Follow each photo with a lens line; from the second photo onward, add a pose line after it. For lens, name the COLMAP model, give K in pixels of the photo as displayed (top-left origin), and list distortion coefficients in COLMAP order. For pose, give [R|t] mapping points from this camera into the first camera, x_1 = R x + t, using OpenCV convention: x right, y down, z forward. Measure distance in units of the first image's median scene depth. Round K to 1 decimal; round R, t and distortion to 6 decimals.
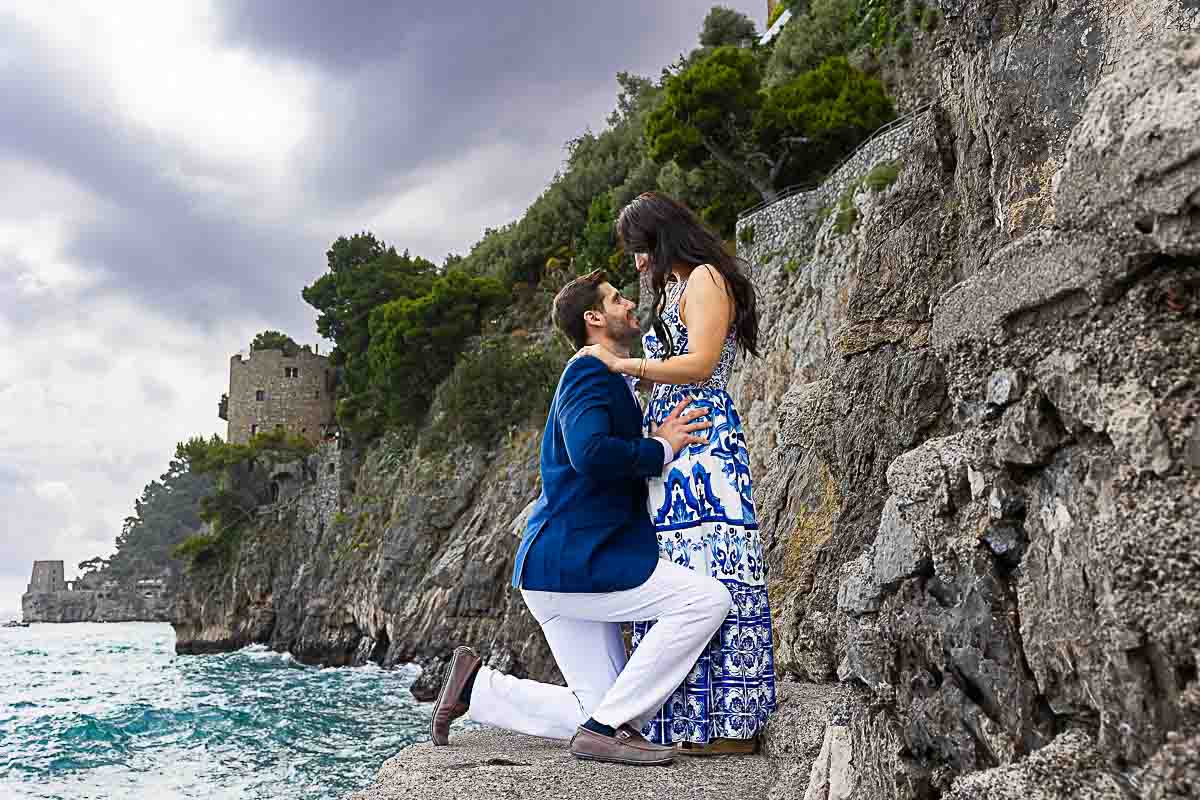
lens RADIAL K [[1163.2, 0, 600.0], [0, 1163.2, 400.0], [0, 0, 1]] dist [-0.004791, 0.135792]
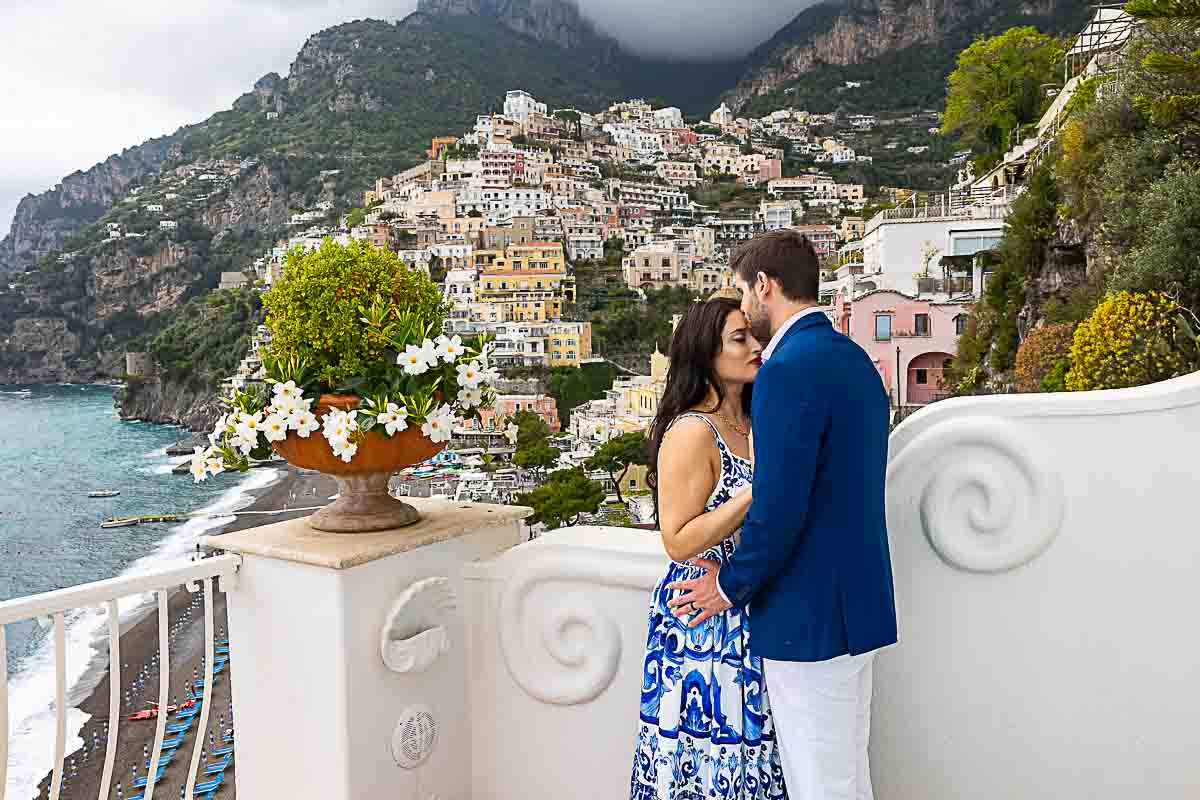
lens RADIAL K [[934.7, 0, 600.0], [0, 934.7, 400.0], [0, 0, 1]] dist [-0.012793, 0.014252]
pose [[0.948257, -0.027393, 0.316321, 0.276380], [-0.050154, 0.970840, 0.234422, -0.868130], [-0.313518, -0.238157, 0.919232, -3.119915]]
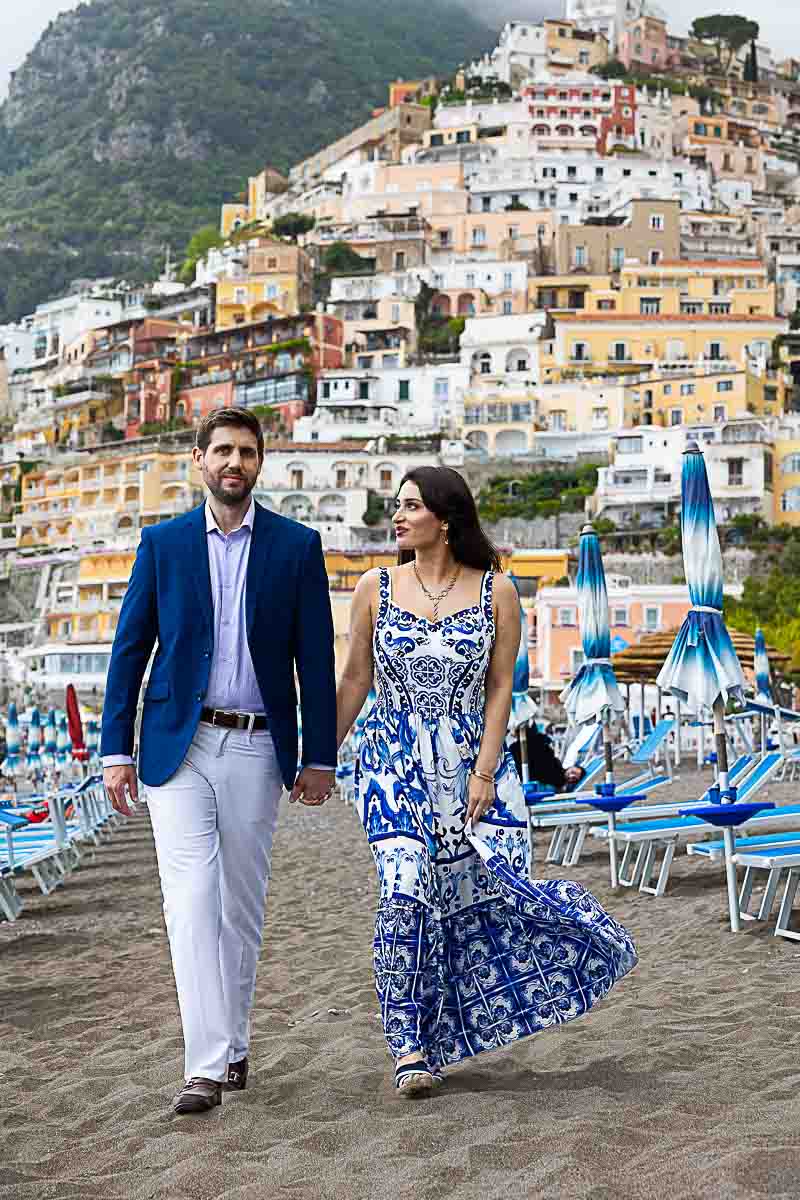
lens RADIAL K [[2085.8, 0, 400.0], [0, 2085.8, 600.0], [0, 0, 1]] dist [0.050717, 0.078358]
pose [[0.976202, 0.040218, 0.213100, 0.168168], [-0.062779, 0.992987, 0.100181, -0.452914], [-0.207576, -0.111175, 0.971881, -2.596393]]
